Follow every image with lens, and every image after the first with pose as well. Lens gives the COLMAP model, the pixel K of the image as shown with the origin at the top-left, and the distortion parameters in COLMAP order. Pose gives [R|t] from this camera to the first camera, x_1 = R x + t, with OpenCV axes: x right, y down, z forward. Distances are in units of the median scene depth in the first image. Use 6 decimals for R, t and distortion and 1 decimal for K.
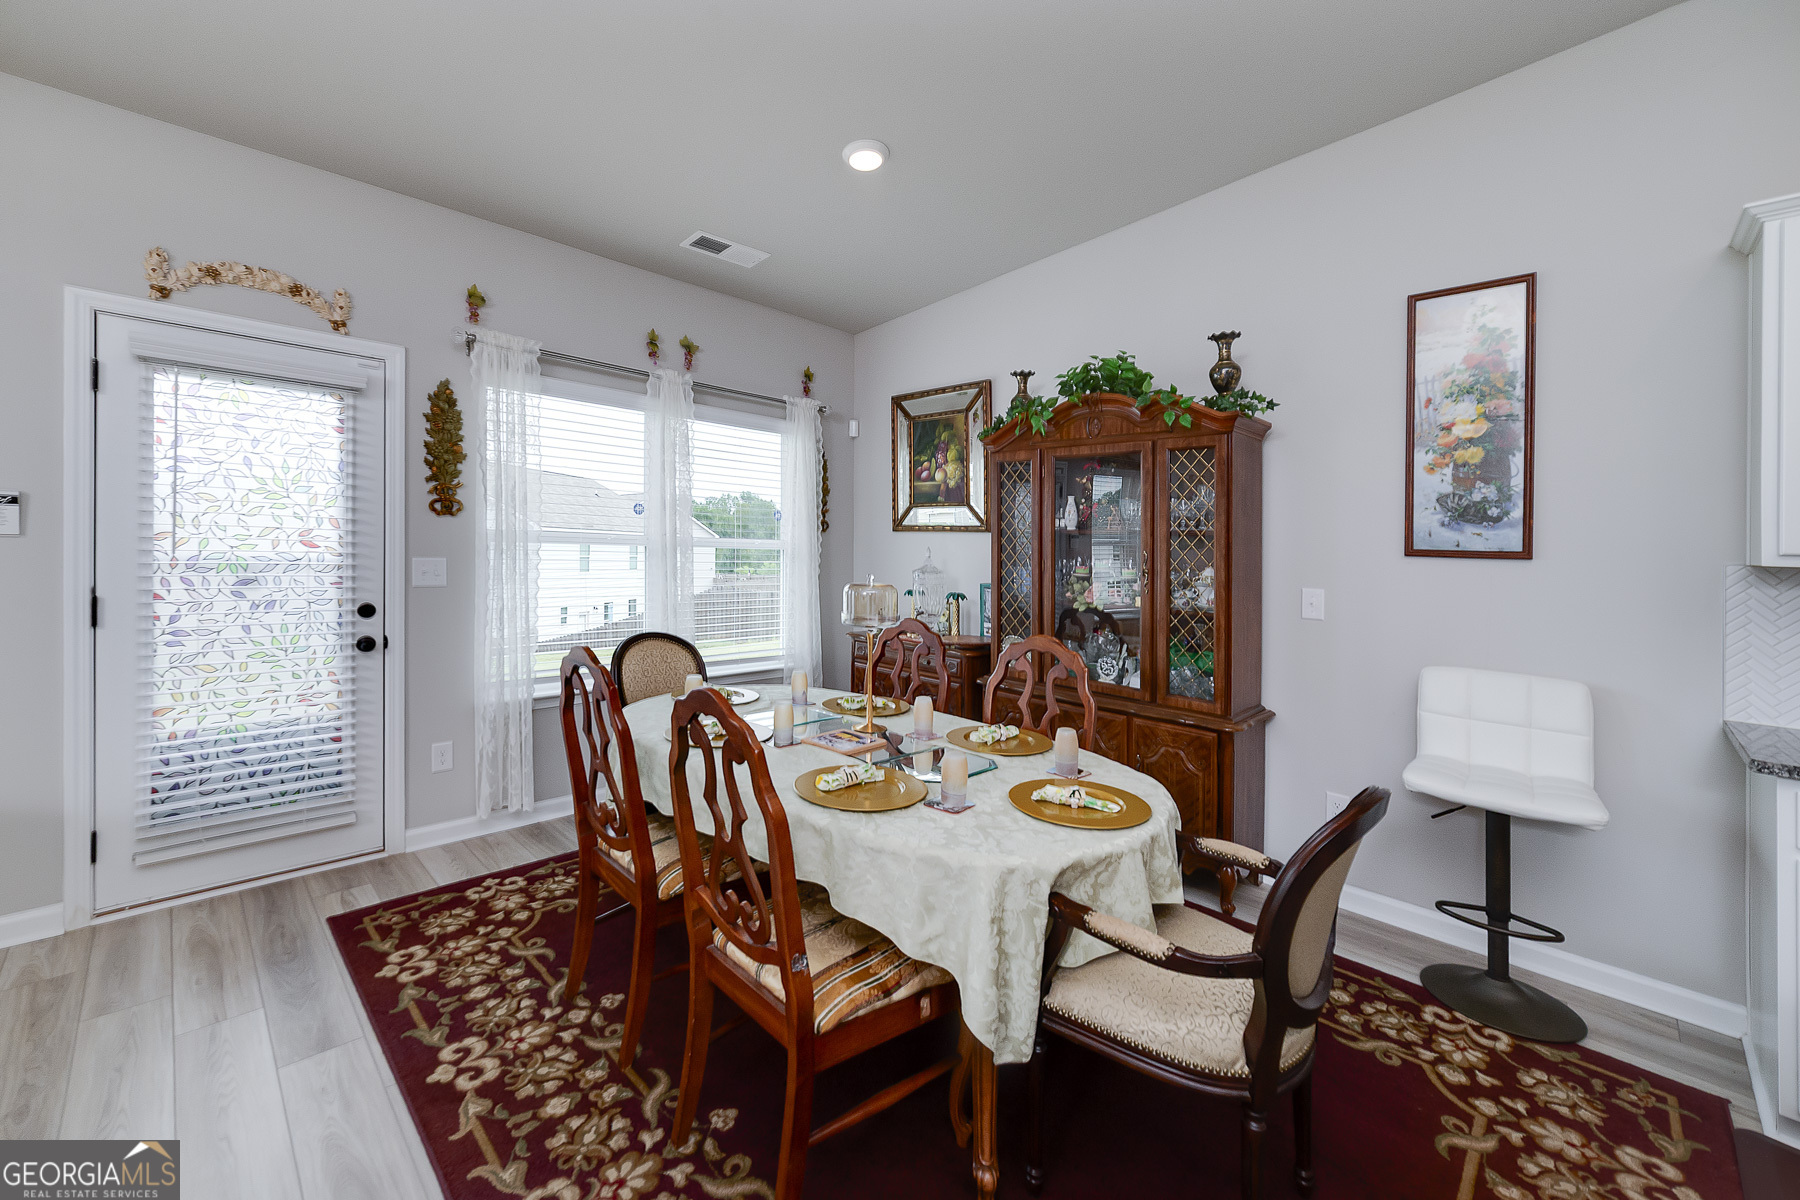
lens RADIAL K [[712.9, 0, 960.5], [0, 712.9, 543.1], [0, 0, 1]] dist [-0.005909, 0.001248]
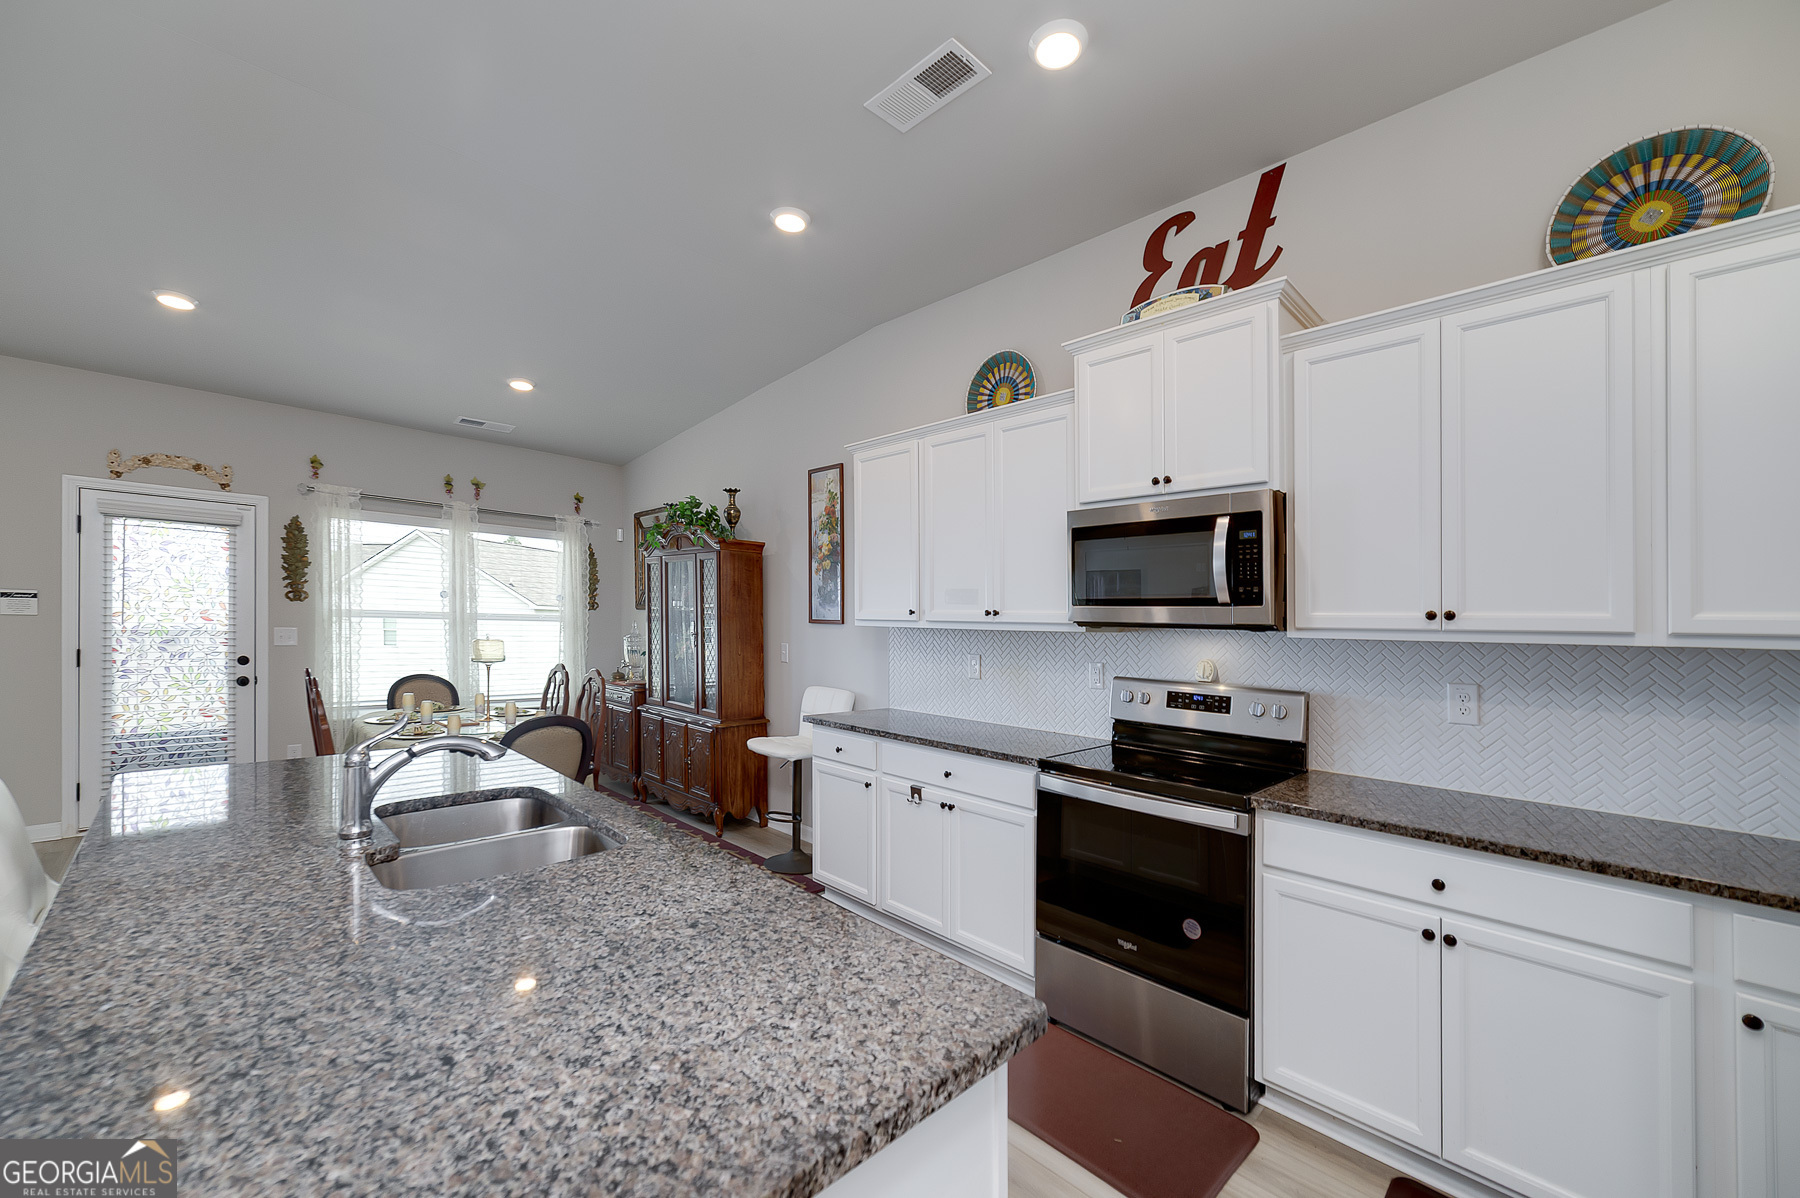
lens RADIAL K [[703.3, 0, 910.8], [0, 703.3, 618.2], [0, 0, 1]] dist [-0.014429, 0.003885]
pose [[0.999455, -0.003951, -0.032772, 0.780124], [0.003814, 0.999984, -0.004240, 0.013008], [0.032788, 0.004113, 0.999454, -0.569375]]
